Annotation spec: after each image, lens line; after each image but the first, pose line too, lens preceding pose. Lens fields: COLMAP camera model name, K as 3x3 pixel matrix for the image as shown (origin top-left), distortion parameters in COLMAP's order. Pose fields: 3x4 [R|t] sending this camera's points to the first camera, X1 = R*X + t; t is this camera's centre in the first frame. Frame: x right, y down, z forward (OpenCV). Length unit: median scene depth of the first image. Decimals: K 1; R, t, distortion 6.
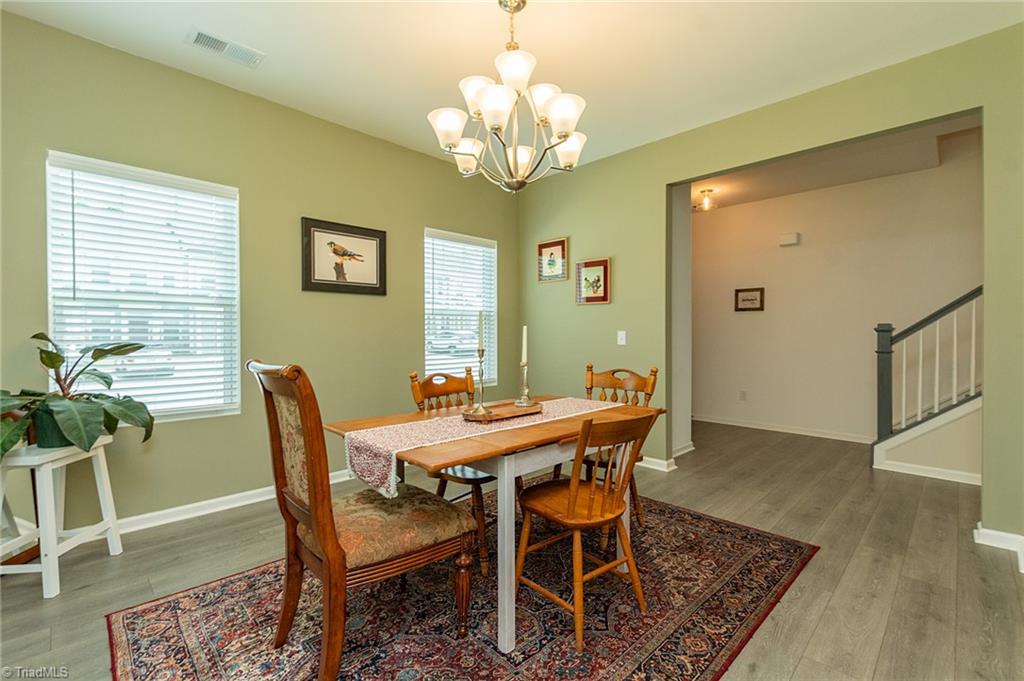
lens RADIAL K [[453.2, 0, 513.8], [0, 453.2, 342.5], [0, 0, 1]] dist [0.004202, -0.002185]
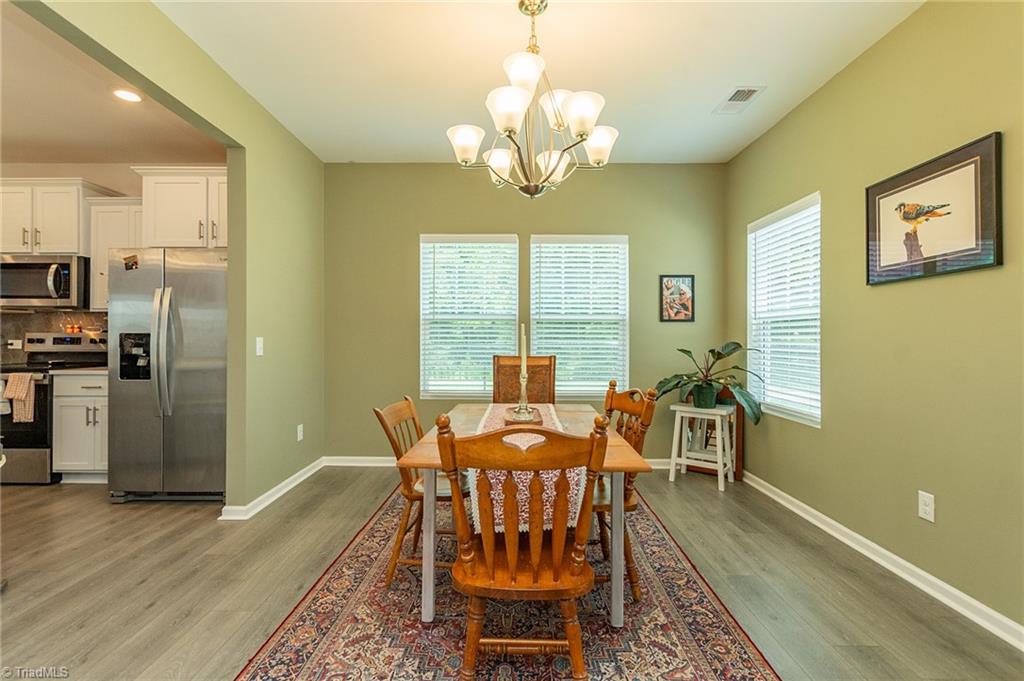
lens RADIAL K [[453.2, 0, 511.6], [0, 453.2, 341.9], [0, 0, 1]] dist [0.004202, -0.002185]
pose [[-0.712800, 0.004867, -0.701350, 0.535338], [-0.009977, 0.999804, 0.017078, -0.032455], [0.701296, 0.019171, -0.712612, 1.253936]]
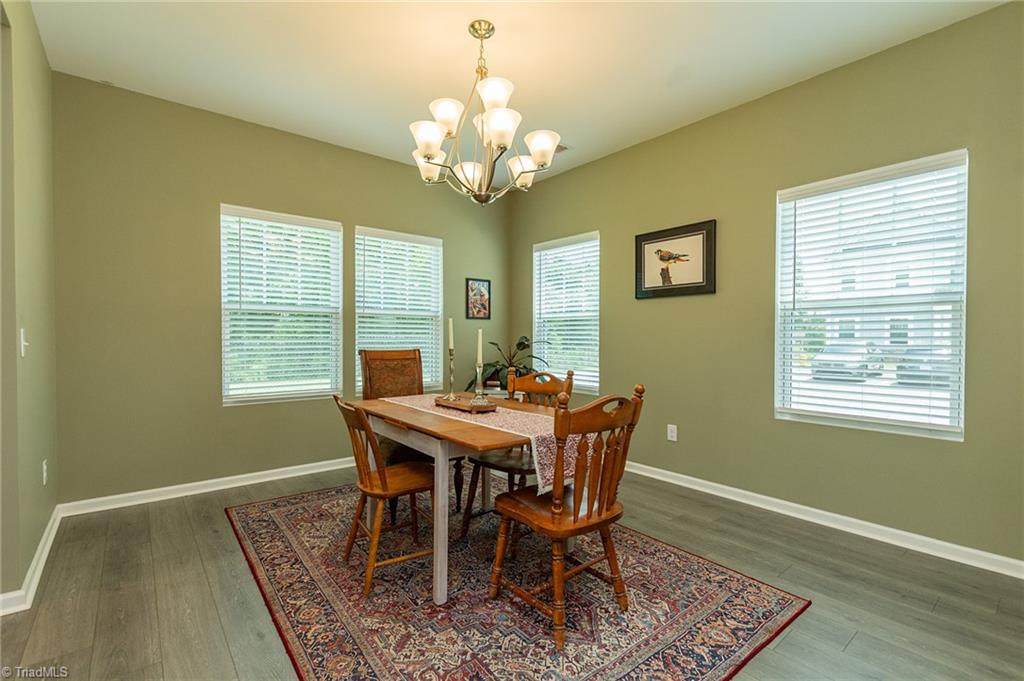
lens RADIAL K [[453.2, 0, 503.2], [0, 453.2, 346.9], [0, 0, 1]] dist [0.004202, -0.002185]
pose [[-0.109449, 0.025878, -0.993655, 0.808972], [-0.015346, 0.999498, 0.027720, -0.022142], [0.993874, 0.018283, -0.108997, 0.884072]]
